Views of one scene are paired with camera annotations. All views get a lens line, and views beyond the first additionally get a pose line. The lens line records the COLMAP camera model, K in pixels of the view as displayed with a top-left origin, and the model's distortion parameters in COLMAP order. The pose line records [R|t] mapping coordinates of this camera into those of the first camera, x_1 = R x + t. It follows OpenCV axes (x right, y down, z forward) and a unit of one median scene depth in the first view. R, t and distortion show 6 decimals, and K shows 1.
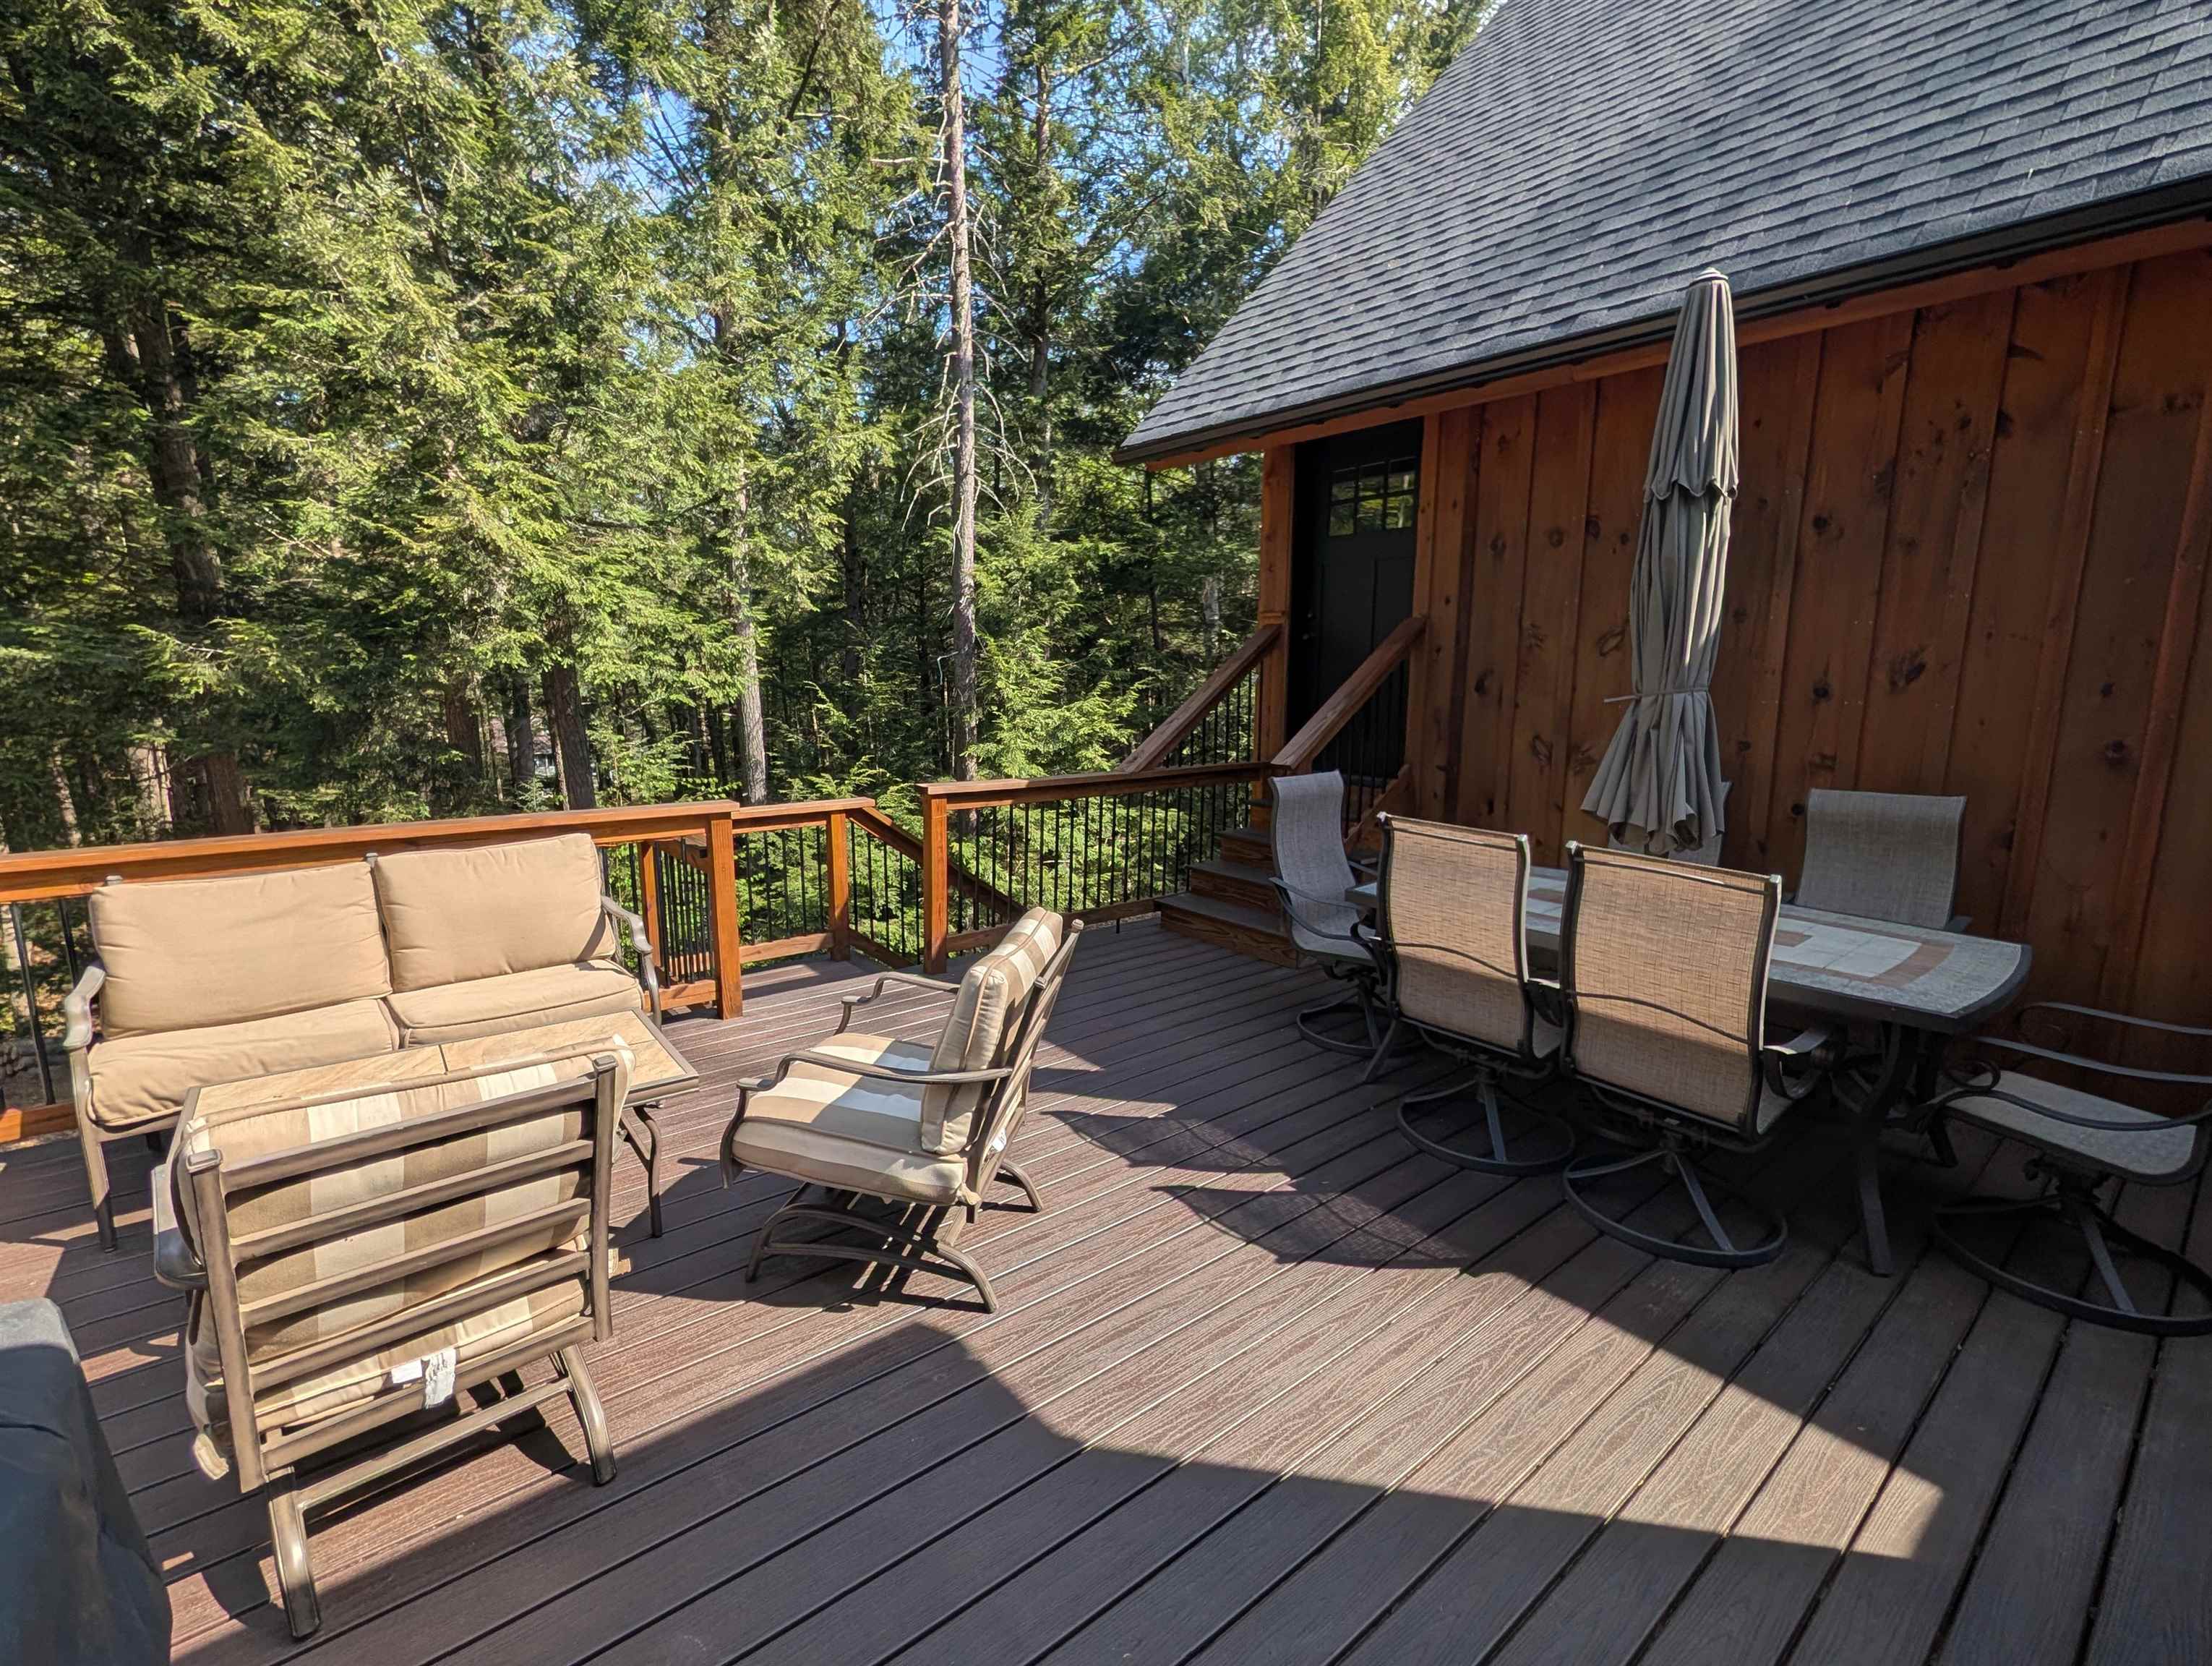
lens RADIAL K [[999.3, 0, 1108.1], [0, 999.3, 824.1], [0, 0, 1]] dist [0.003470, 0.000388]
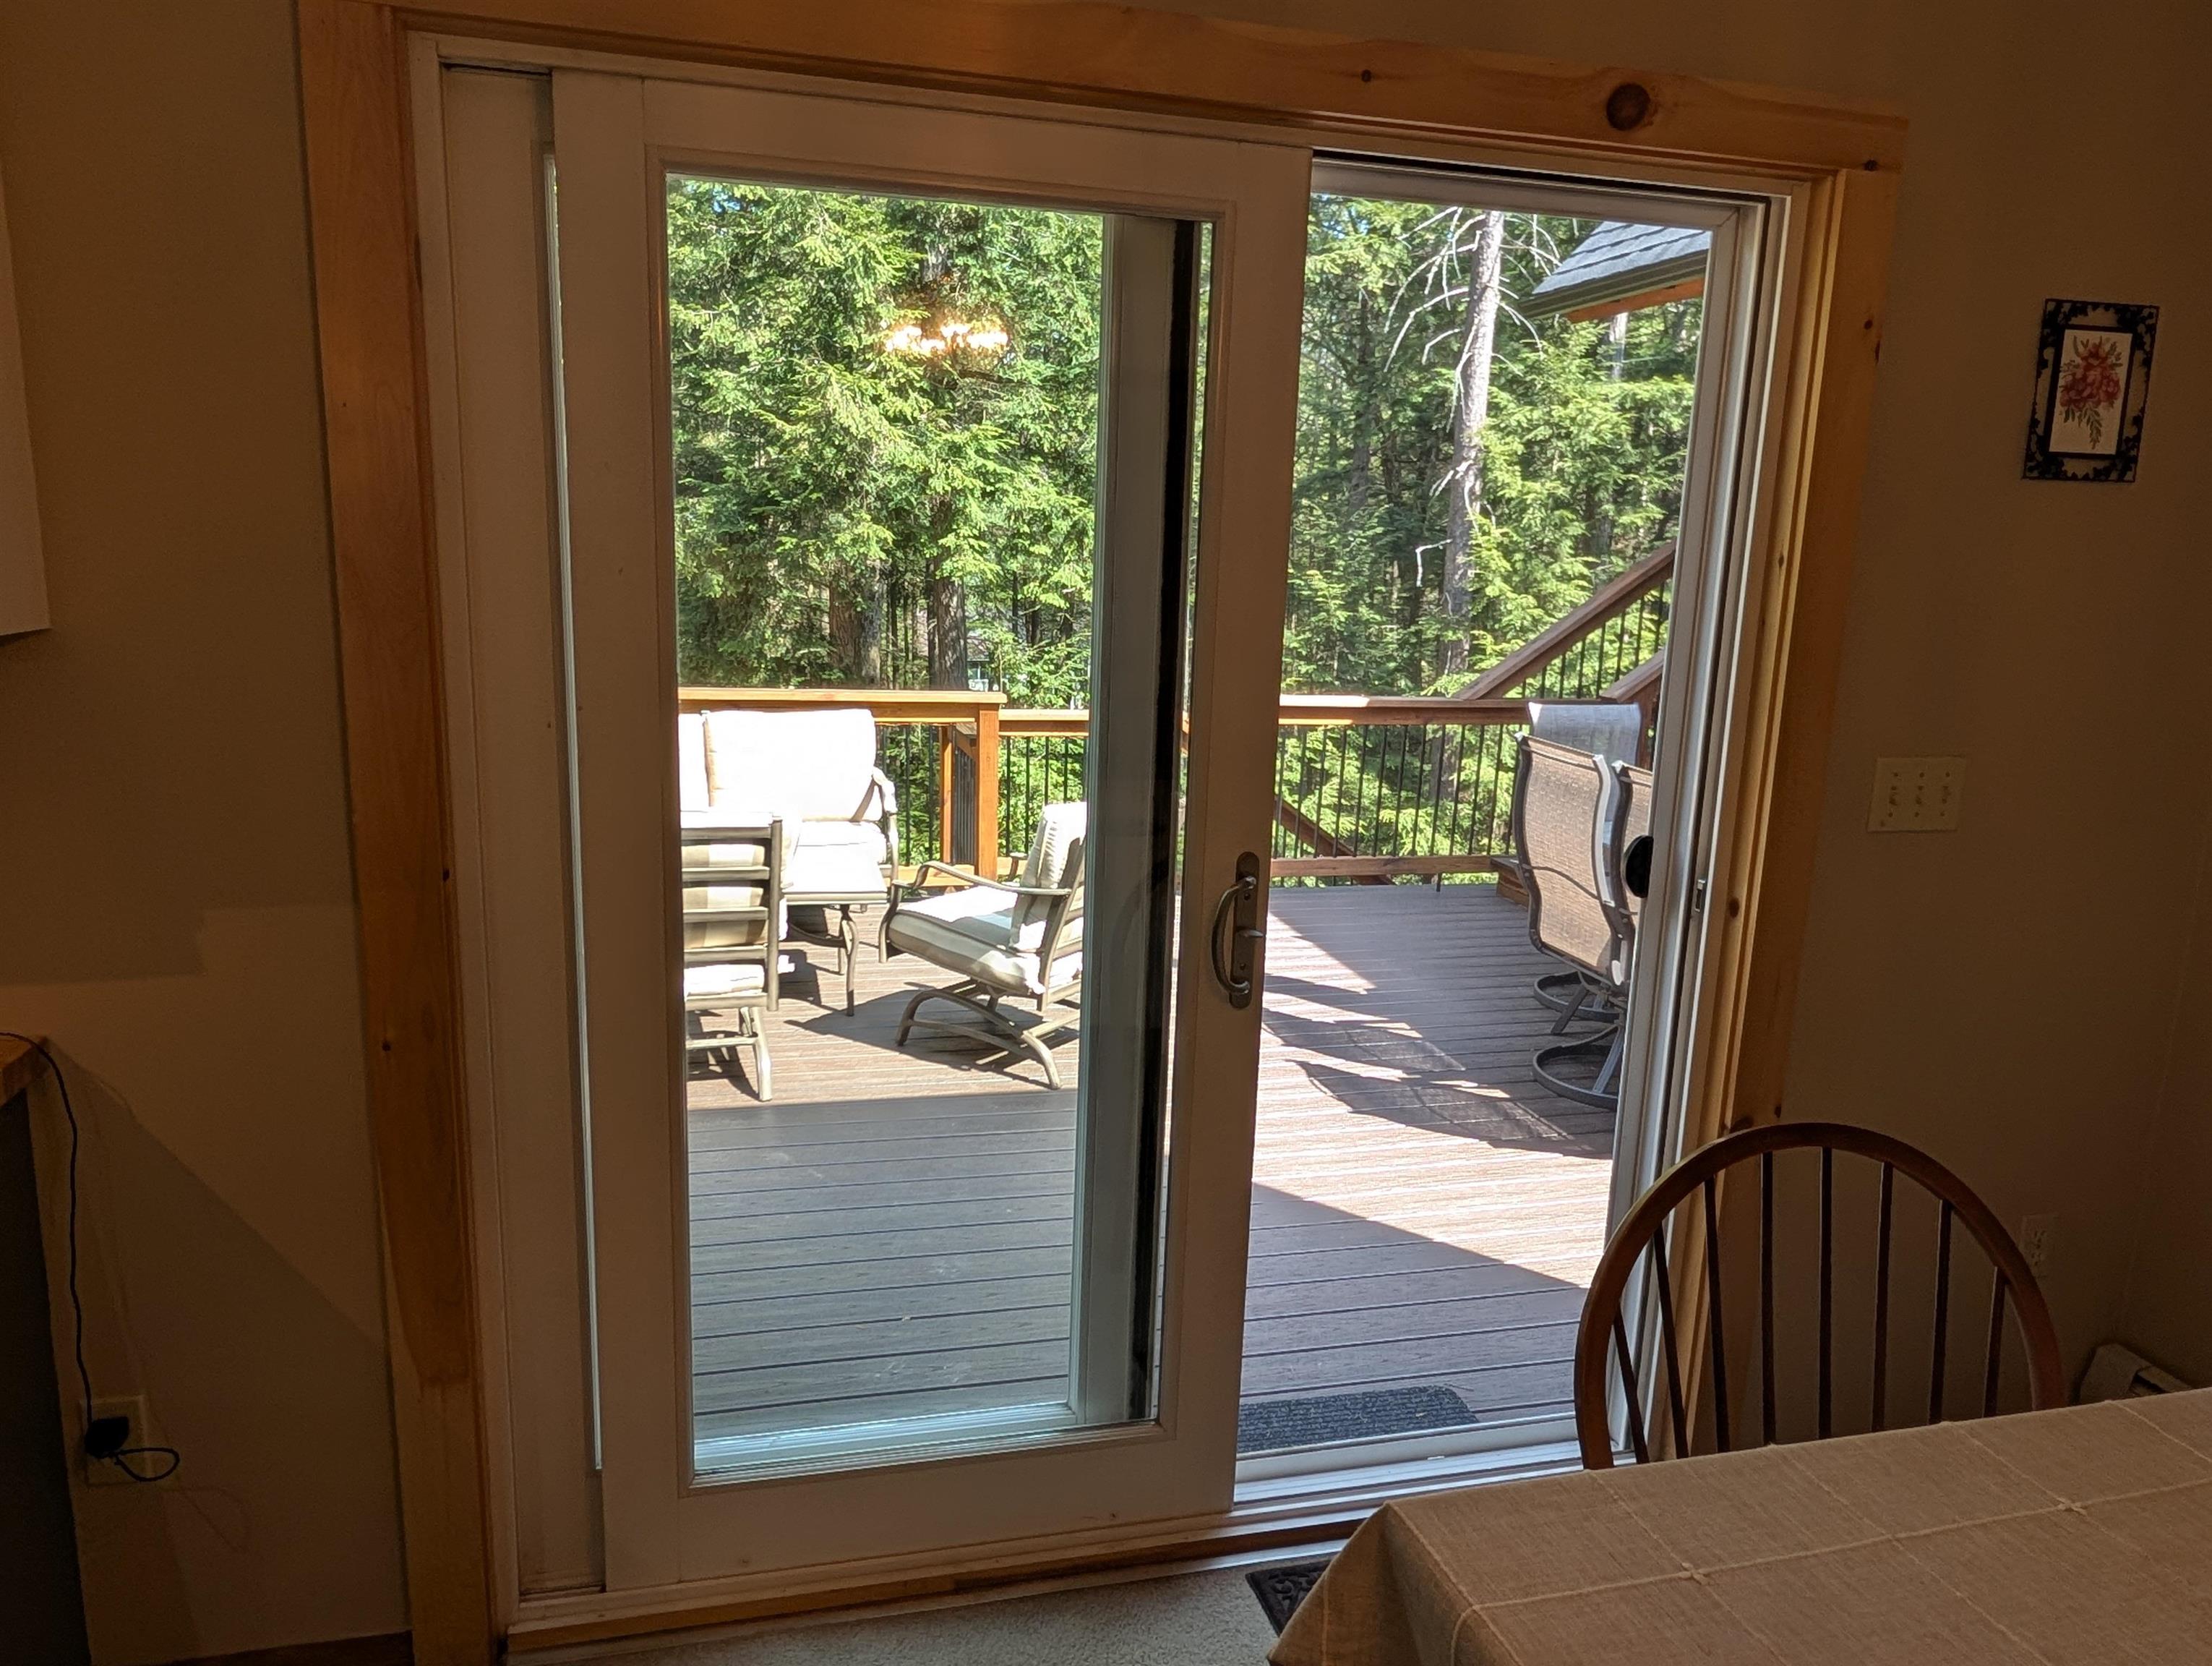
lens RADIAL K [[1531.6, 0, 1102.1], [0, 1531.6, 843.4], [0, 0, 1]] dist [0.008156, 0.001665]
pose [[0.908034, 0.102620, -0.406131, 0.428434], [-0.090827, 0.994696, 0.048264, 0.051599], [0.408930, -0.006937, 0.912539, -0.453244]]
